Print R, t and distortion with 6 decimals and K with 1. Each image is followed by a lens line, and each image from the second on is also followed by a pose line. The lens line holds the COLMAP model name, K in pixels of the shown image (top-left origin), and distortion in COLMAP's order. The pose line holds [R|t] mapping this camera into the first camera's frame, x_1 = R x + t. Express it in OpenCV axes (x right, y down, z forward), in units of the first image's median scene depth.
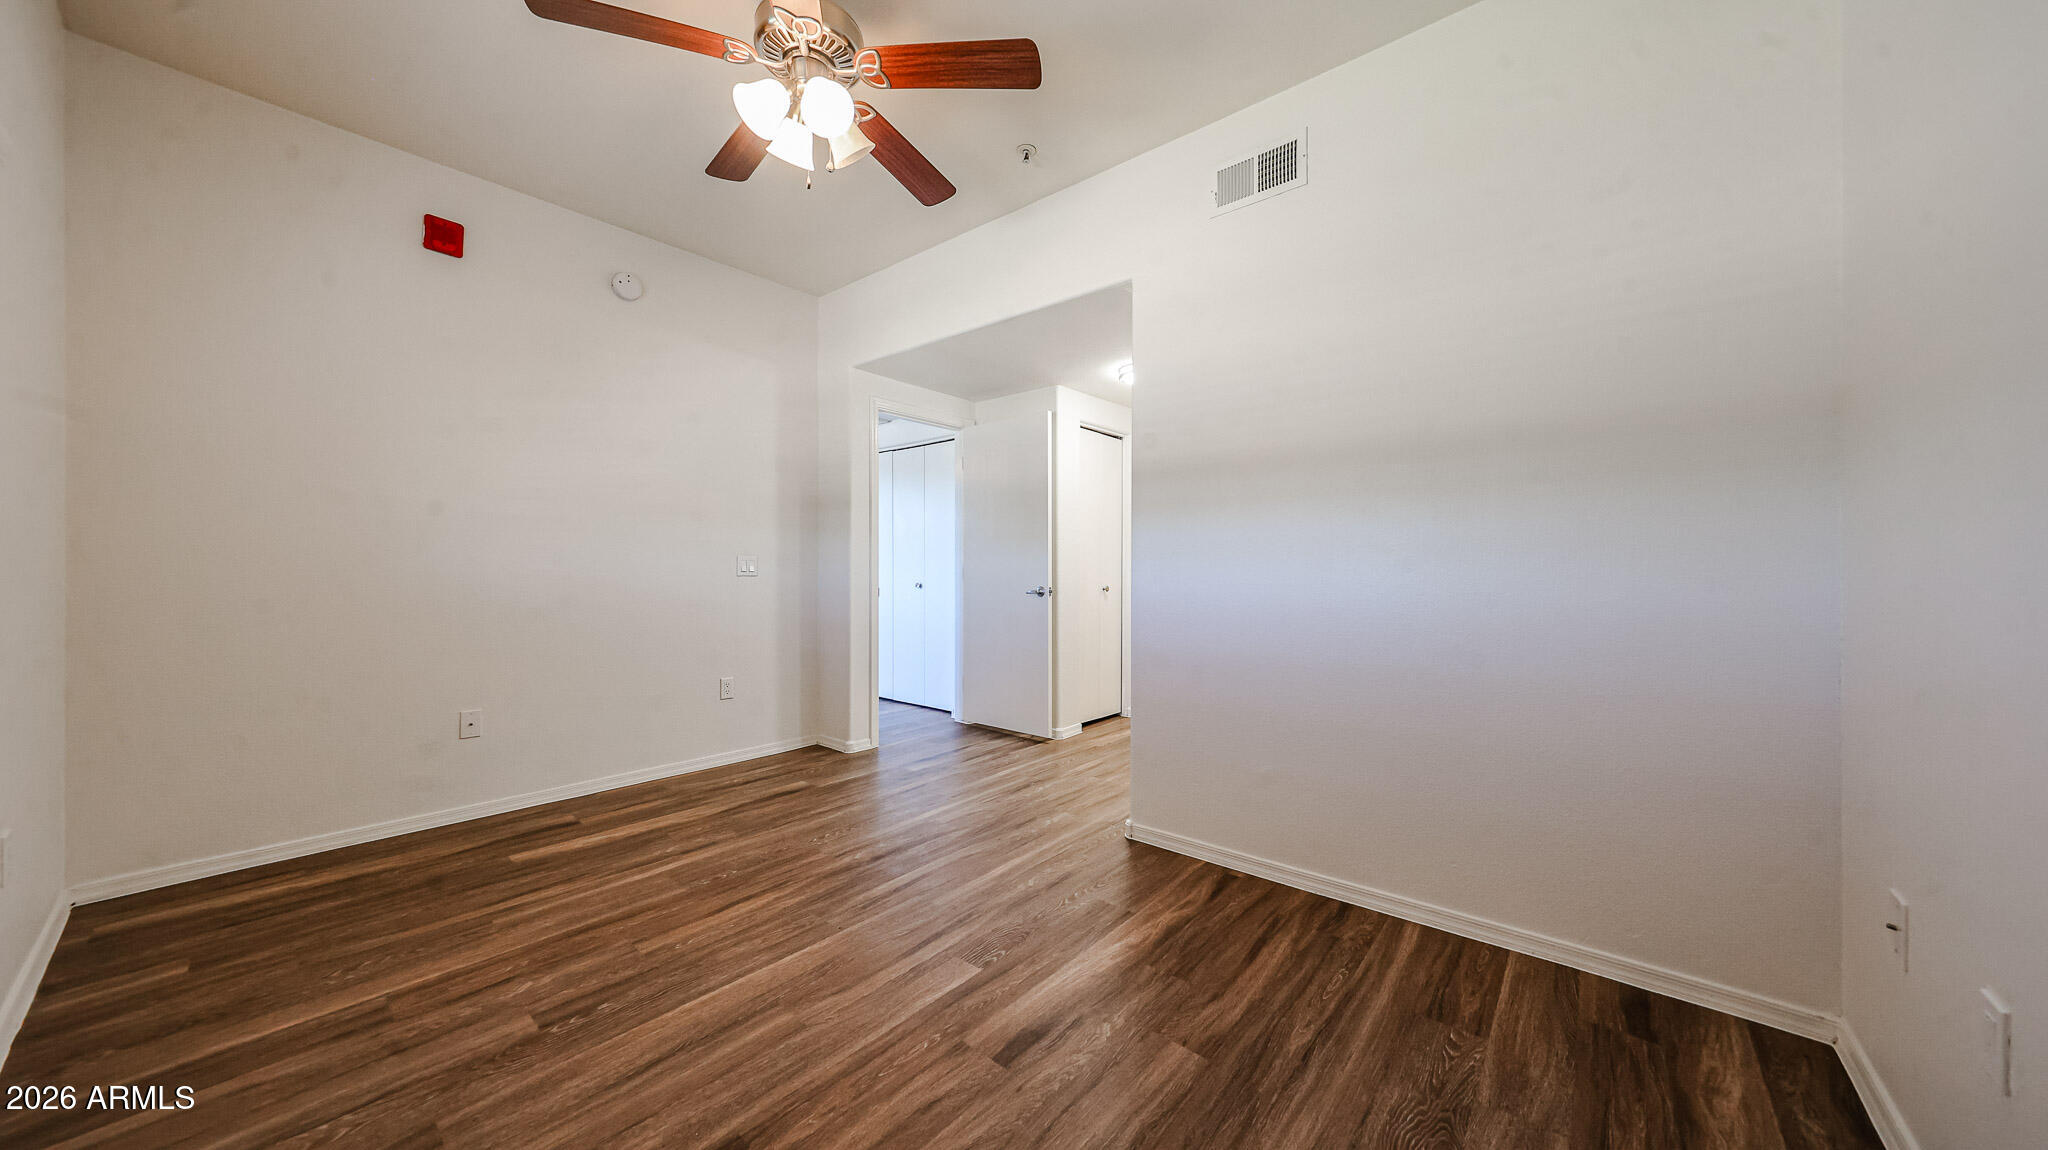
lens RADIAL K [[682.1, 0, 1024.5], [0, 682.1, 573.3], [0, 0, 1]] dist [-0.000124, -0.000010]
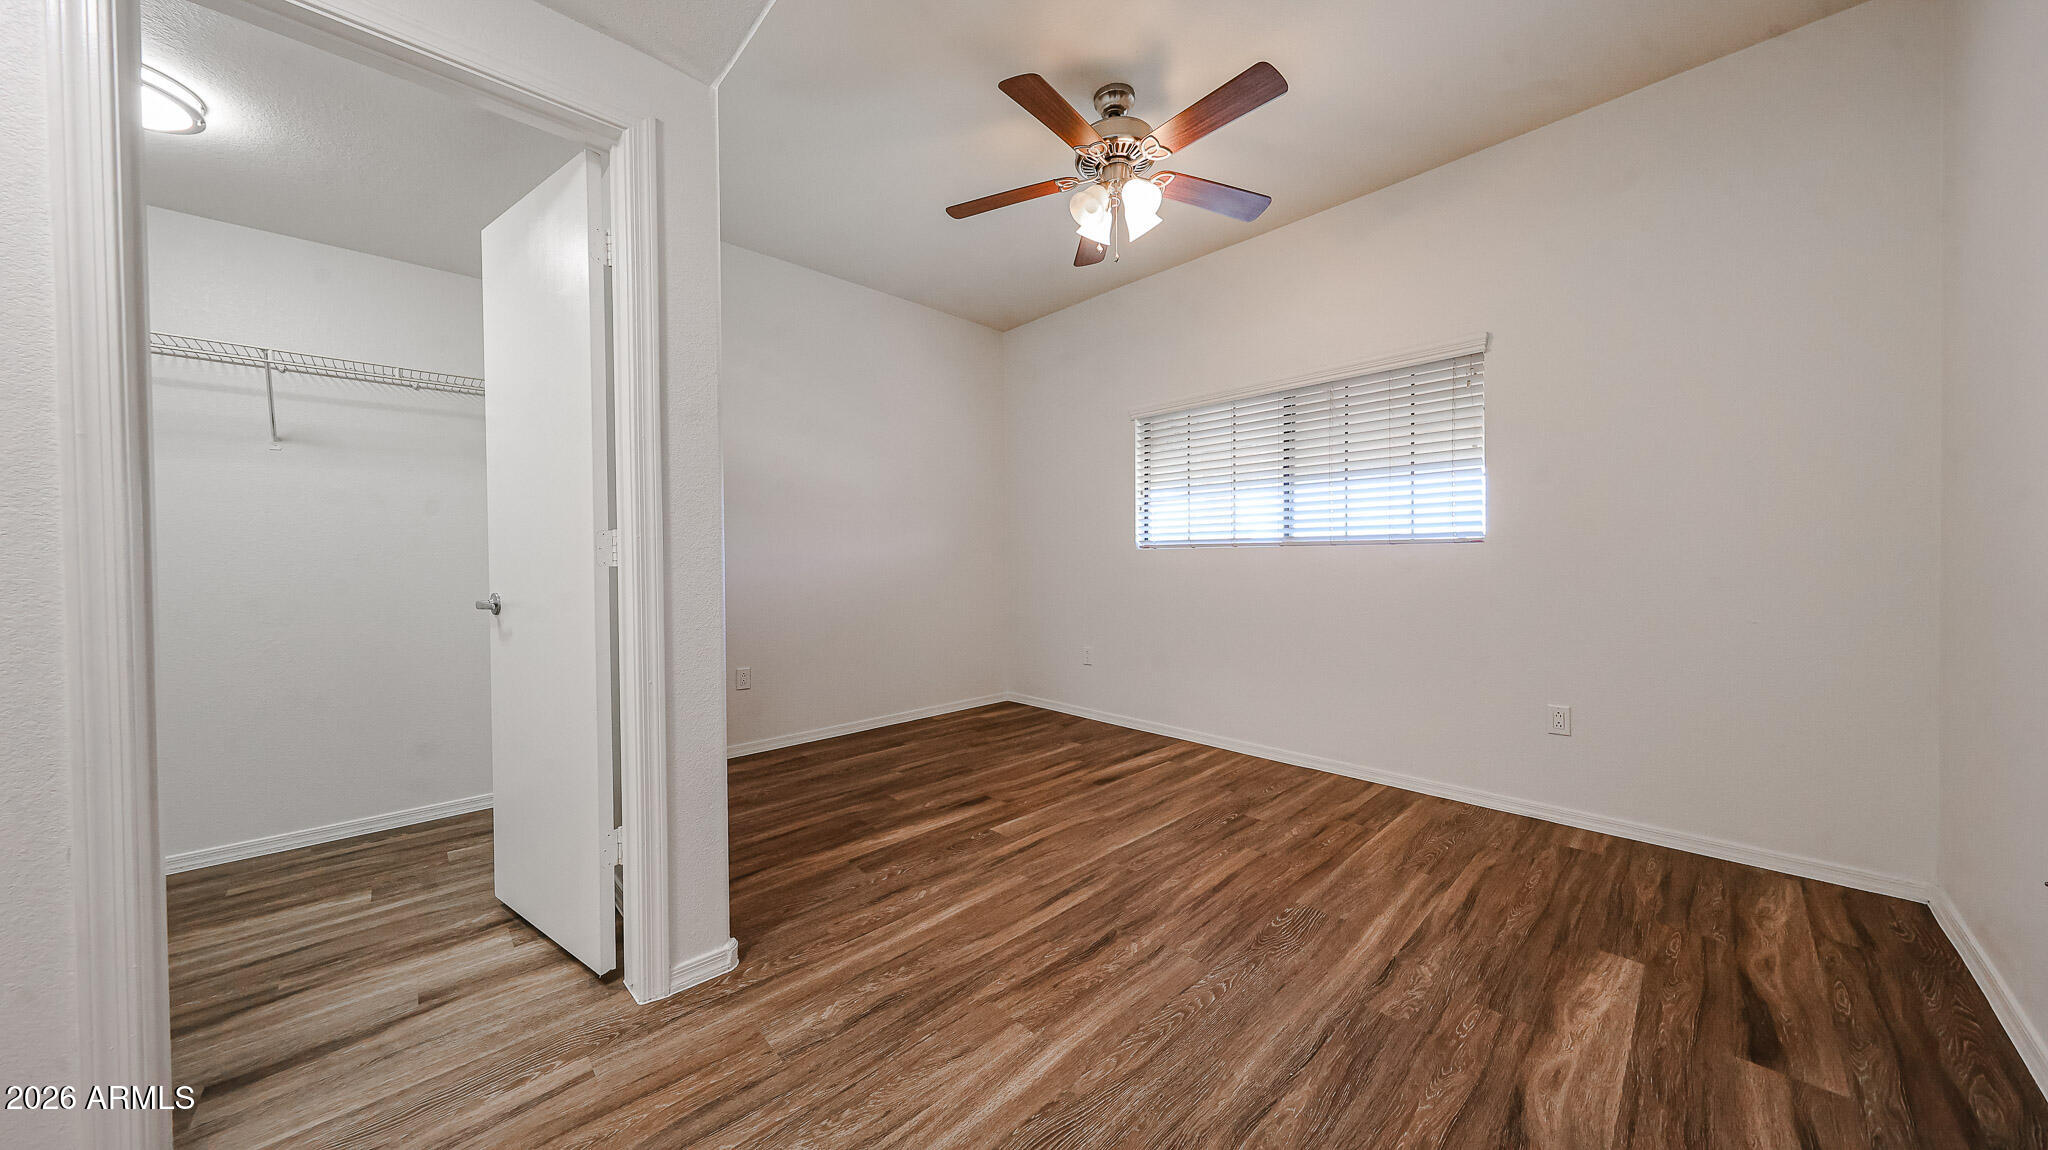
lens RADIAL K [[664.0, 0, 1023.1], [0, 664.0, 569.2], [0, 0, 1]] dist [-0.000058, -0.000001]
pose [[-0.994571, 0.001623, 0.104044, -0.228880], [0.003520, 0.999831, 0.018051, 0.000812], [-0.103997, 0.018320, -0.994409, 1.949596]]
